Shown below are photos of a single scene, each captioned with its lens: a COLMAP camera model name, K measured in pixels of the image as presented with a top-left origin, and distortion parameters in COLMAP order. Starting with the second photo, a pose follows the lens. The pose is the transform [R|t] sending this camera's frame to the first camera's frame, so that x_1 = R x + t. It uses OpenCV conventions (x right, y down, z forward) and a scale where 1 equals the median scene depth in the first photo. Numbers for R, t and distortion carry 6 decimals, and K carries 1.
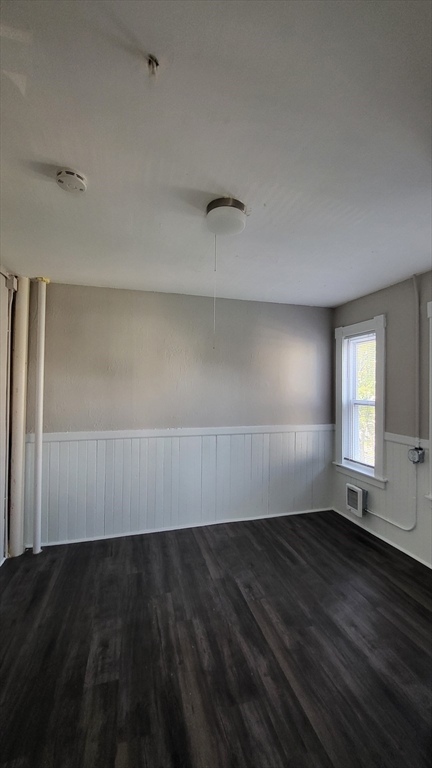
lens RADIAL K [[302.5, 0, 222.7], [0, 302.5, 385.8], [0, 0, 1]] dist [-0.003696, -0.000835]
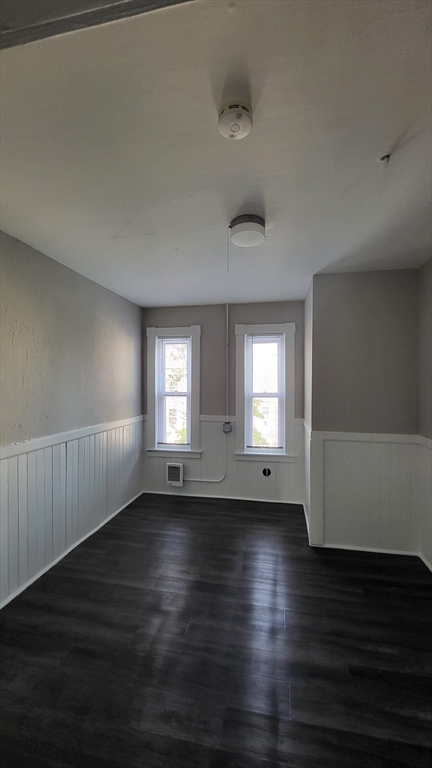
lens RADIAL K [[302.5, 0, 216.8], [0, 302.5, 385.9], [0, 0, 1]] dist [-0.003696, -0.000835]
pose [[0.459306, -0.013942, 0.888169, -0.566141], [-0.006199, 0.999802, 0.018900, 0.000123], [-0.888256, -0.014187, 0.459129, 0.308542]]
